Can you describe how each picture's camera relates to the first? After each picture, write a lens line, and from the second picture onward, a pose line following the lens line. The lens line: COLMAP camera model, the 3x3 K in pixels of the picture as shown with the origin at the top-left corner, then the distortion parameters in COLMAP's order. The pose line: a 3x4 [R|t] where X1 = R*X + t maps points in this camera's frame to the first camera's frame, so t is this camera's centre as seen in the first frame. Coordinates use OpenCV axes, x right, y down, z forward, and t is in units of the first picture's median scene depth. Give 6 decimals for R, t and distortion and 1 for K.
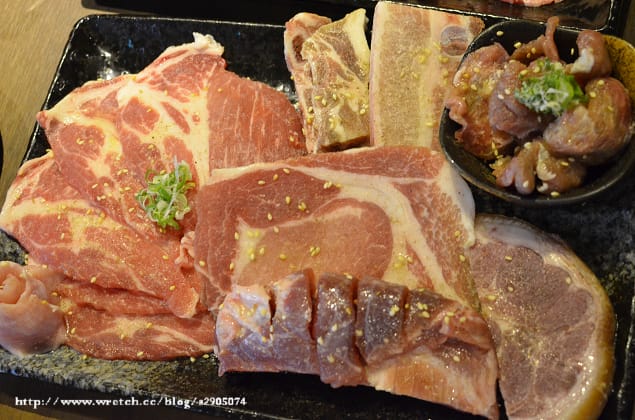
lens RADIAL K [[1014.0, 0, 317.5], [0, 1014.0, 210.0], [0, 0, 1]] dist [-0.160926, -0.175609]
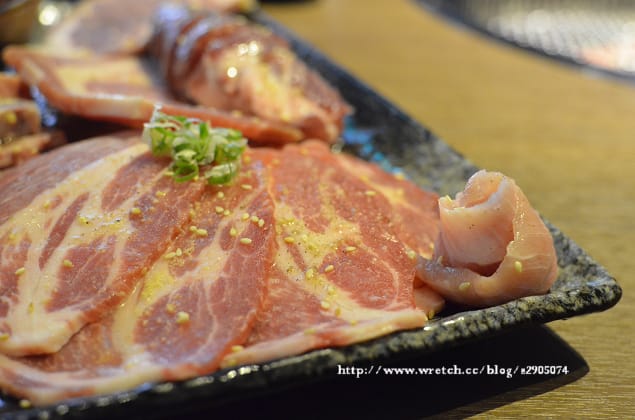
lens RADIAL K [[1014.0, 0, 317.5], [0, 1014.0, 210.0], [0, 0, 1]] dist [-0.160926, -0.175609]
pose [[-0.625332, -0.202460, 0.753638, -0.673713], [0.745657, 0.129768, 0.653572, -0.367075], [-0.230120, 0.970655, 0.069818, 0.951878]]
